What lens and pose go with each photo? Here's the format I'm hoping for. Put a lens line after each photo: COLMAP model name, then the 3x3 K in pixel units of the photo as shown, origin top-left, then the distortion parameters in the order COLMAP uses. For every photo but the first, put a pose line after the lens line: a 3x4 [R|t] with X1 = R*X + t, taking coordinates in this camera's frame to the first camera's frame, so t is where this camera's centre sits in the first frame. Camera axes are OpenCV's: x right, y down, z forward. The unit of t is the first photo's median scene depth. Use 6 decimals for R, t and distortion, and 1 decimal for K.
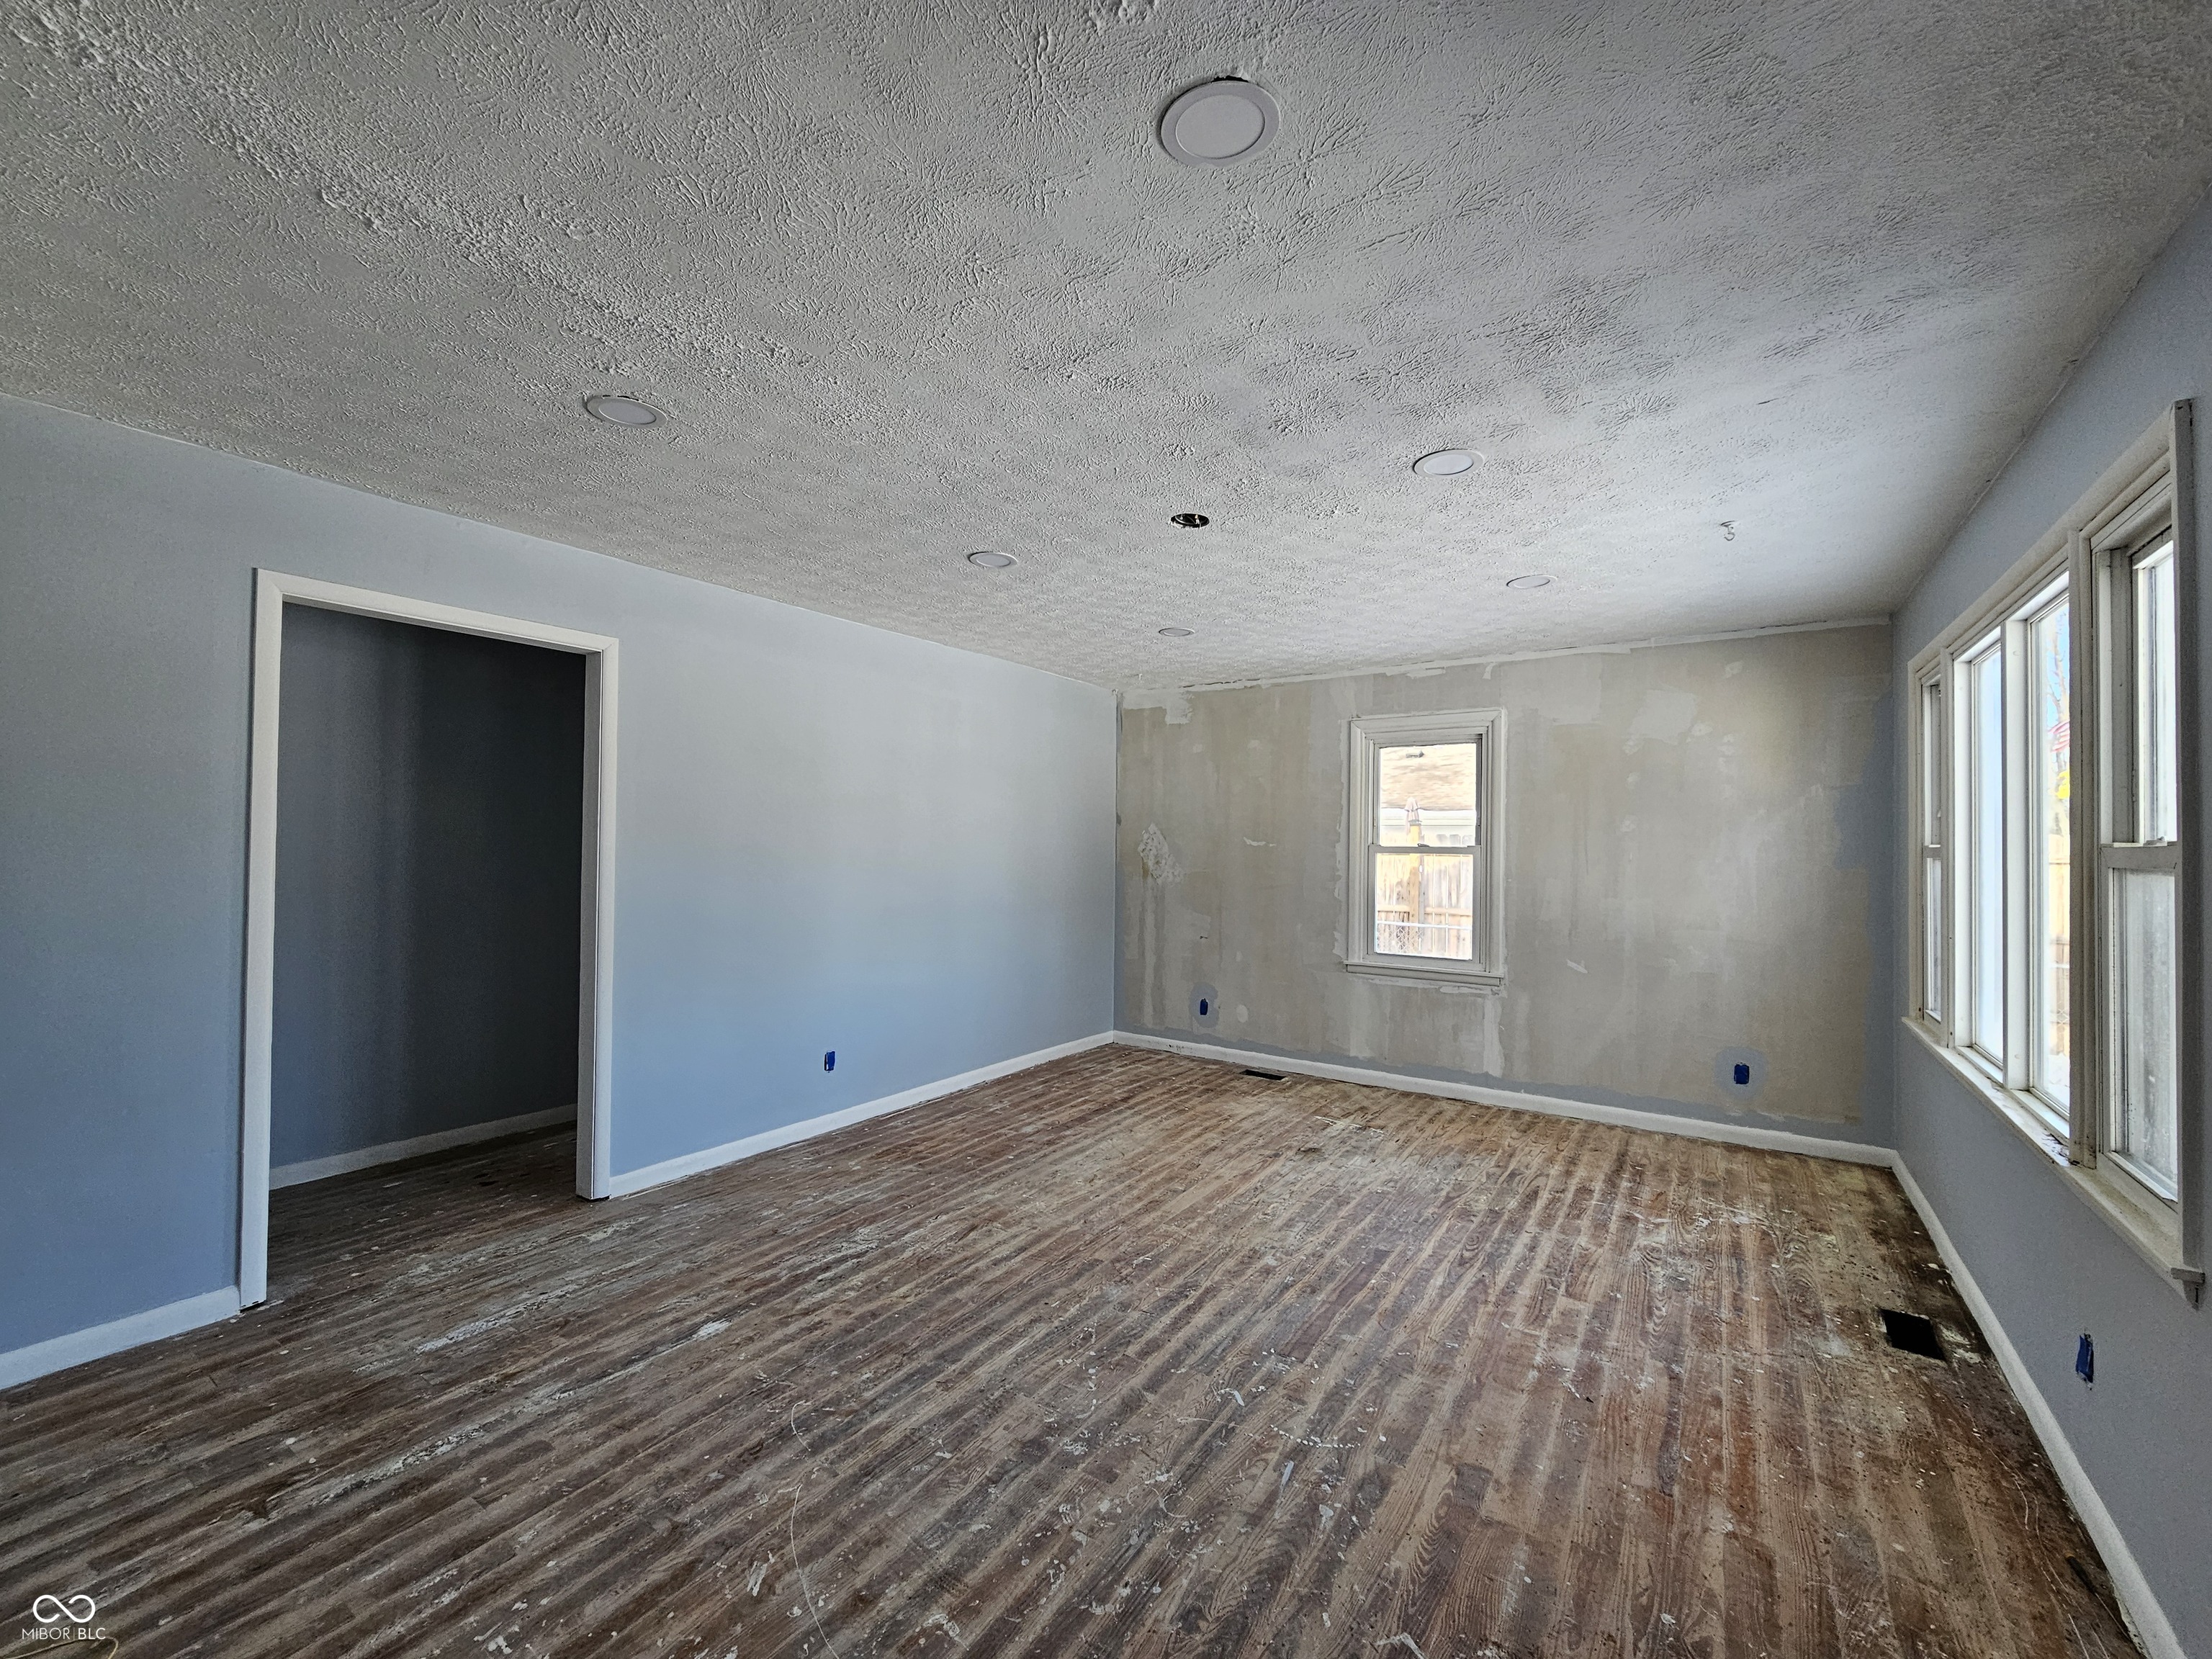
lens RADIAL K [[903.9, 0, 1102.0], [0, 903.9, 835.1], [0, 0, 1]] dist [0.001088, 0.000563]
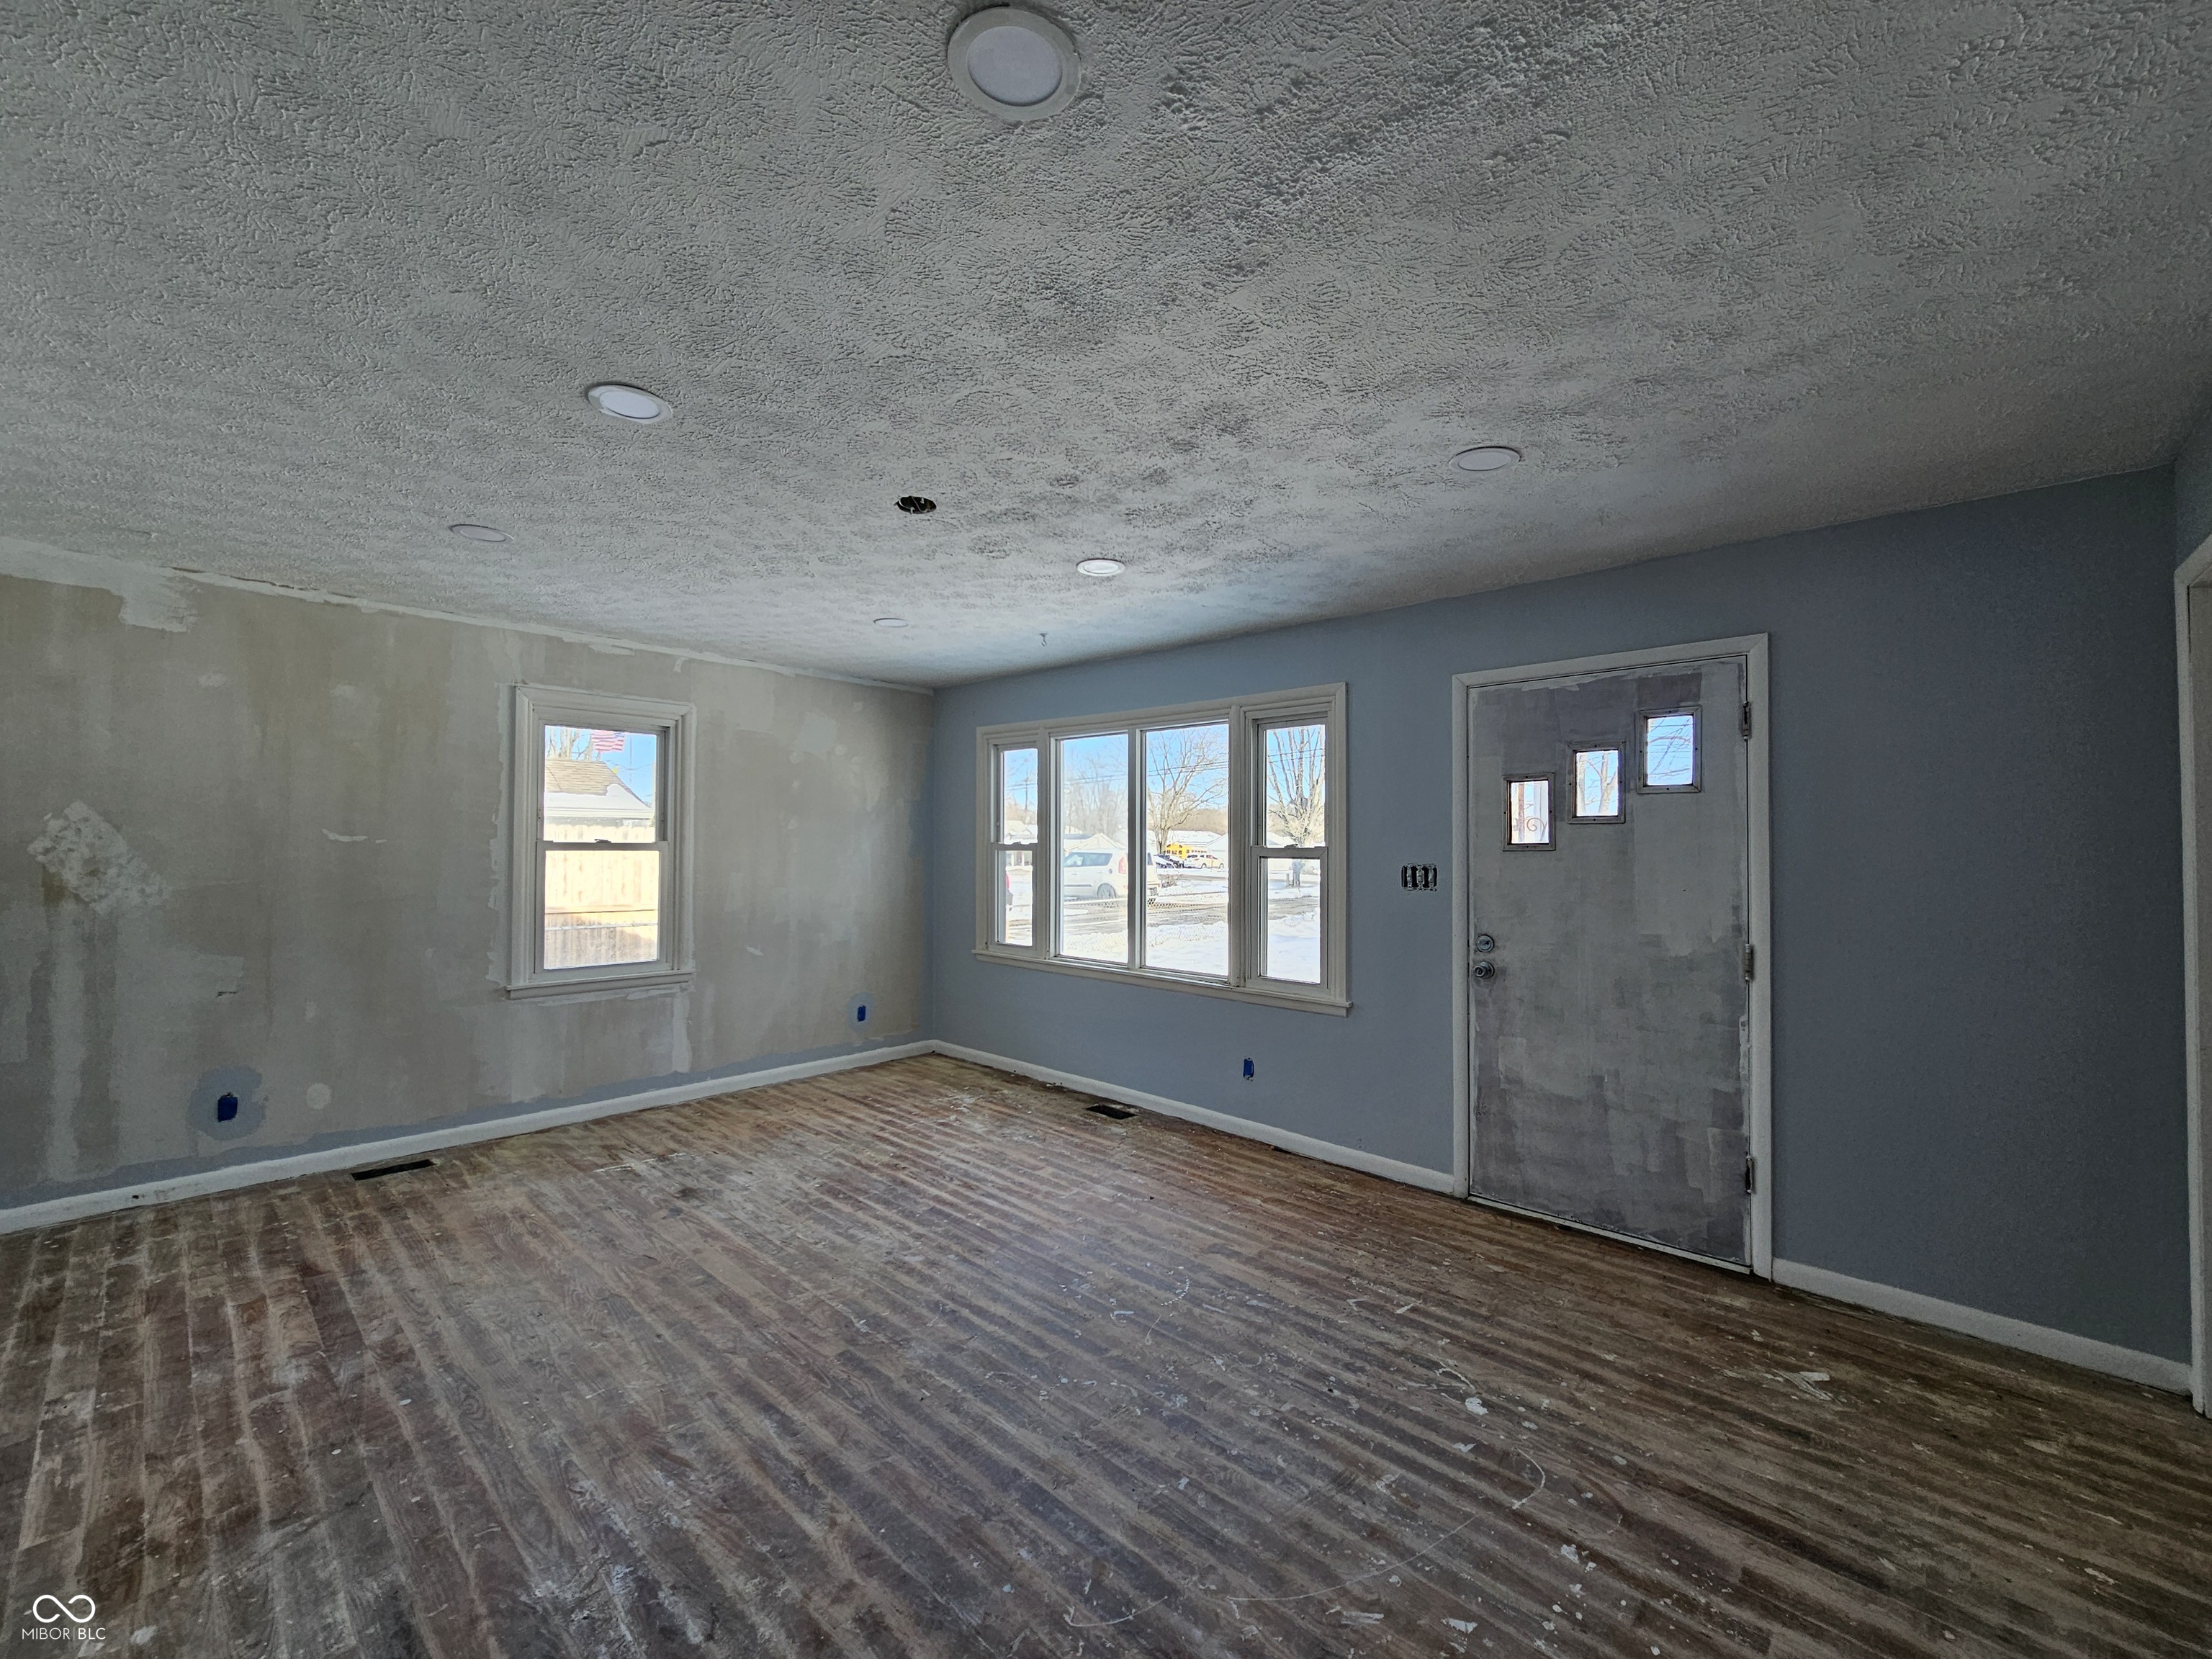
lens RADIAL K [[903.9, 0, 1102.0], [0, 903.9, 835.1], [0, 0, 1]] dist [0.001088, 0.000563]
pose [[0.156032, -0.000573, 0.987752, -0.705153], [-0.017579, 0.999840, 0.003357, -0.009793], [-0.987596, -0.017887, 0.155997, 0.579353]]
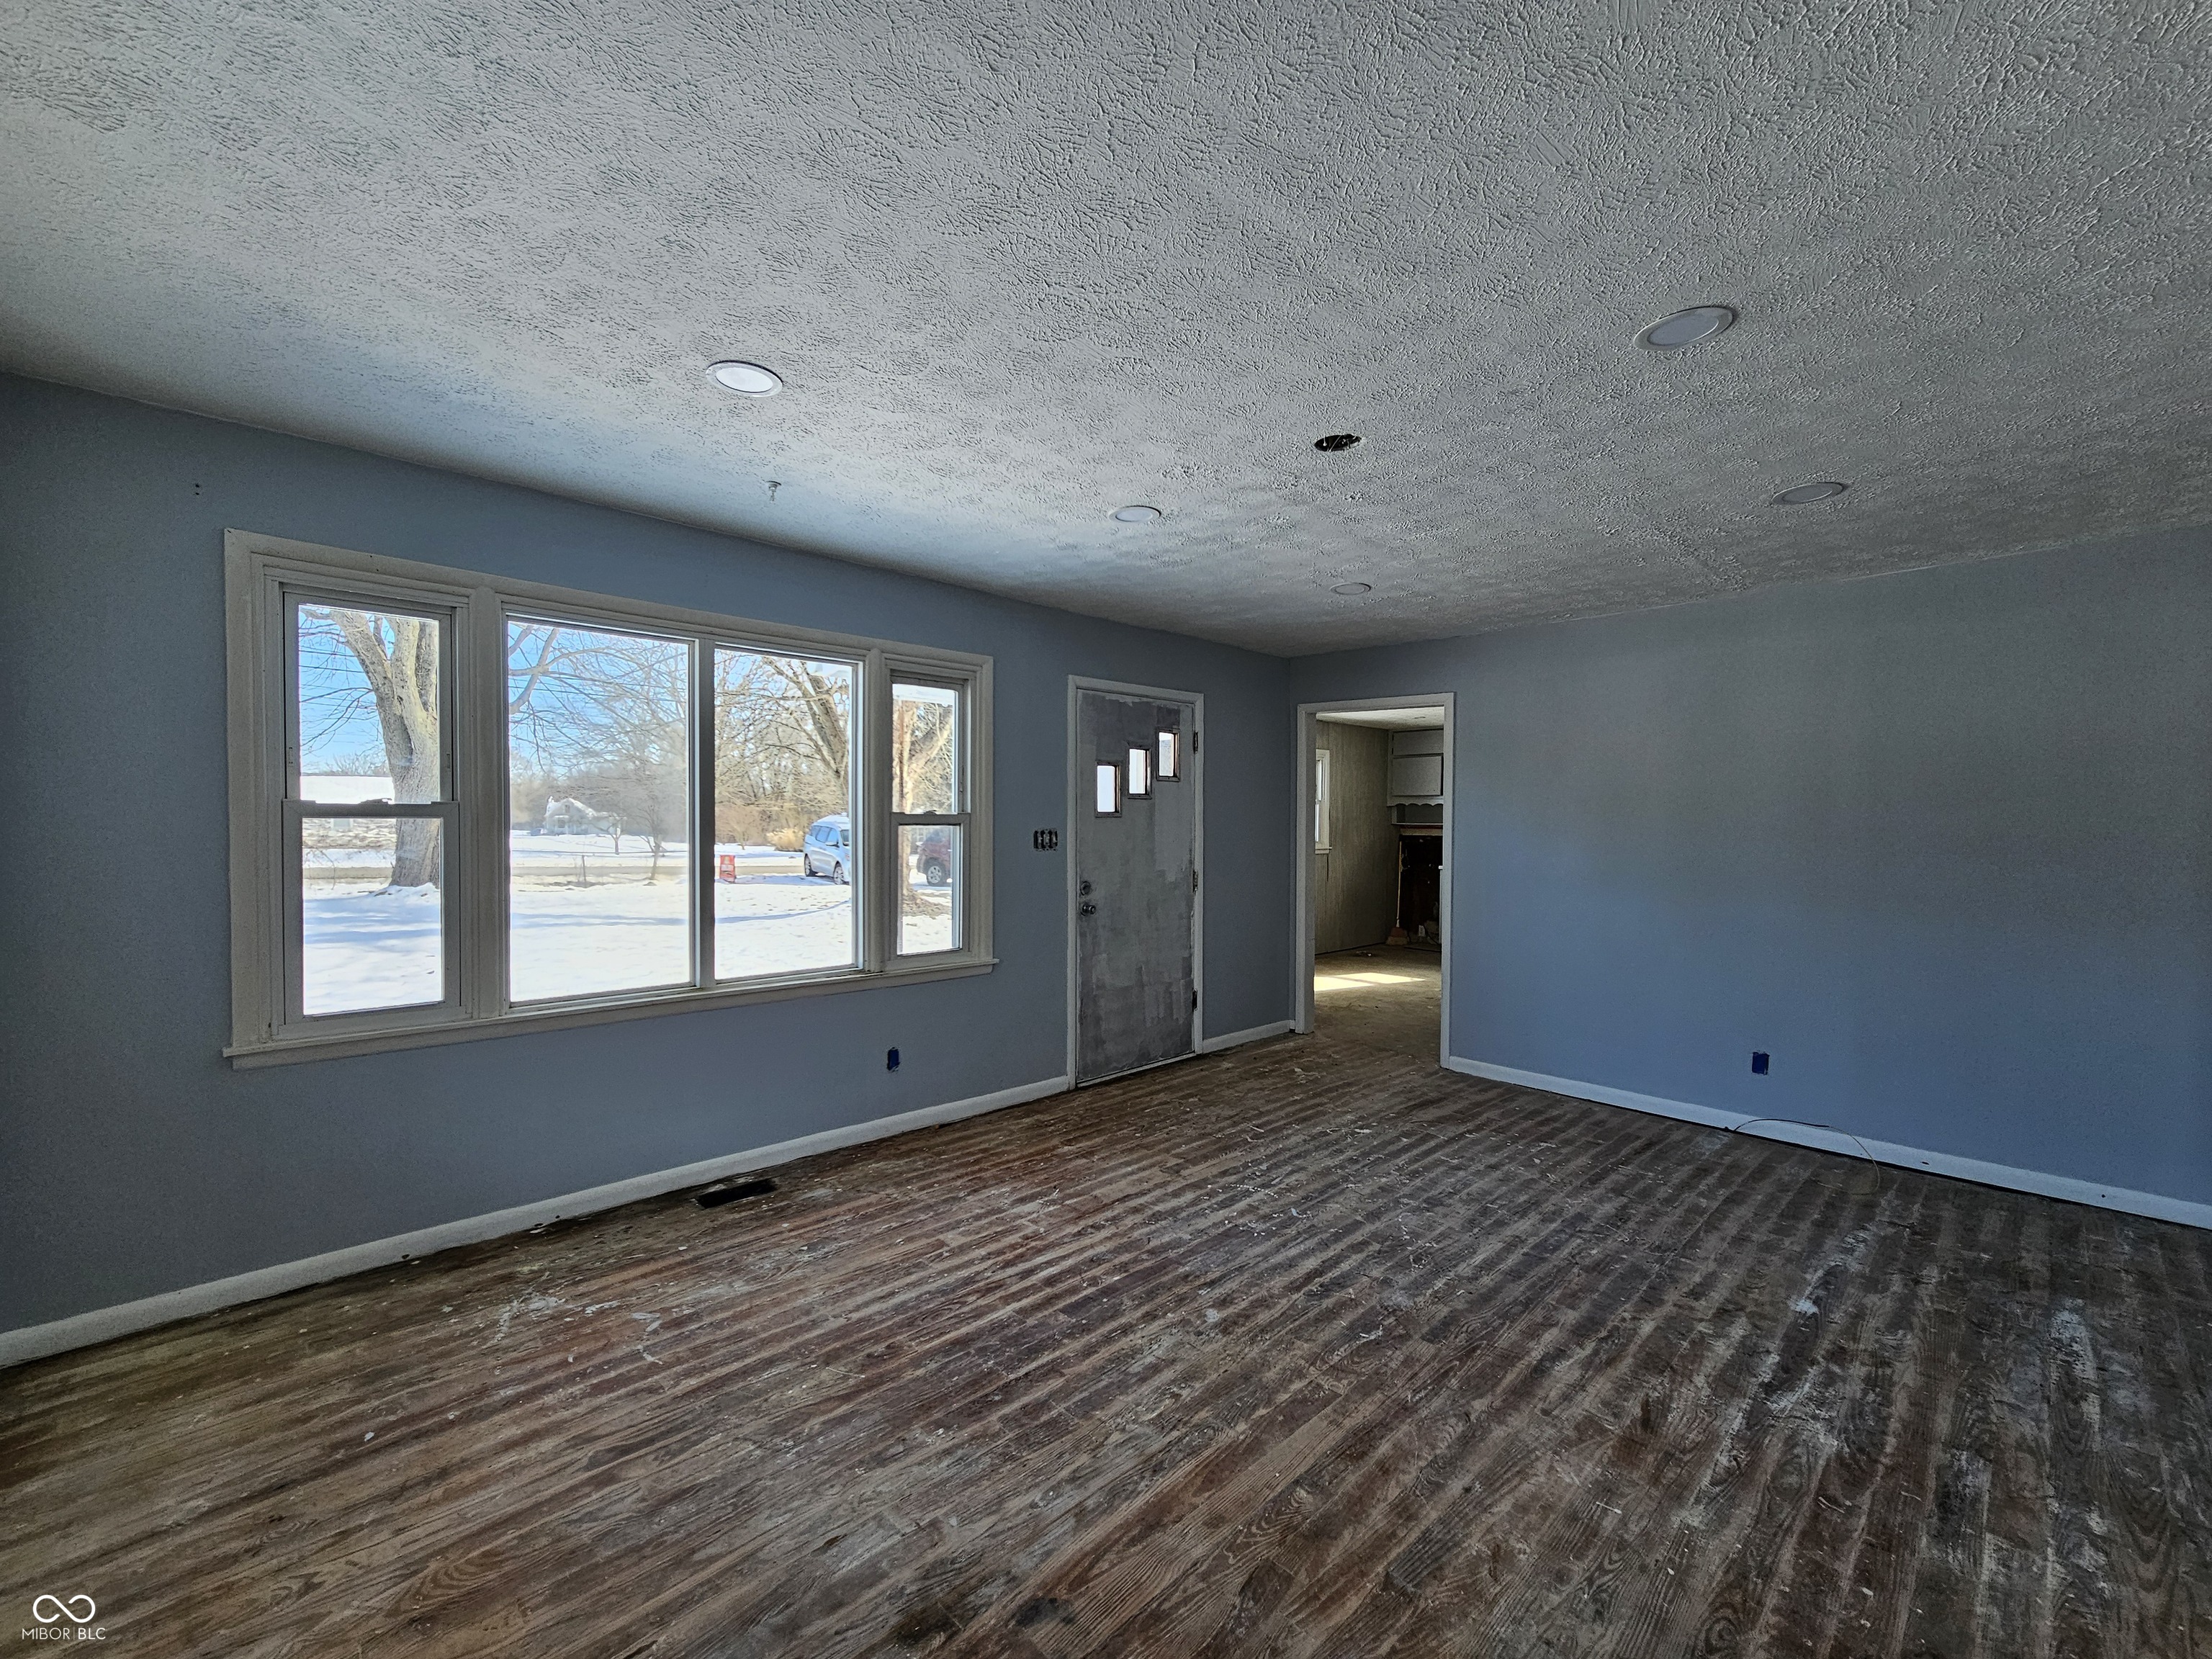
lens RADIAL K [[903.9, 0, 1102.0], [0, 903.9, 835.1], [0, 0, 1]] dist [0.001088, 0.000563]
pose [[-0.976487, -0.027393, 0.213827, 0.107253], [-0.025787, 0.999614, 0.010297, 0.017162], [-0.214027, 0.004541, -0.976817, 1.660527]]
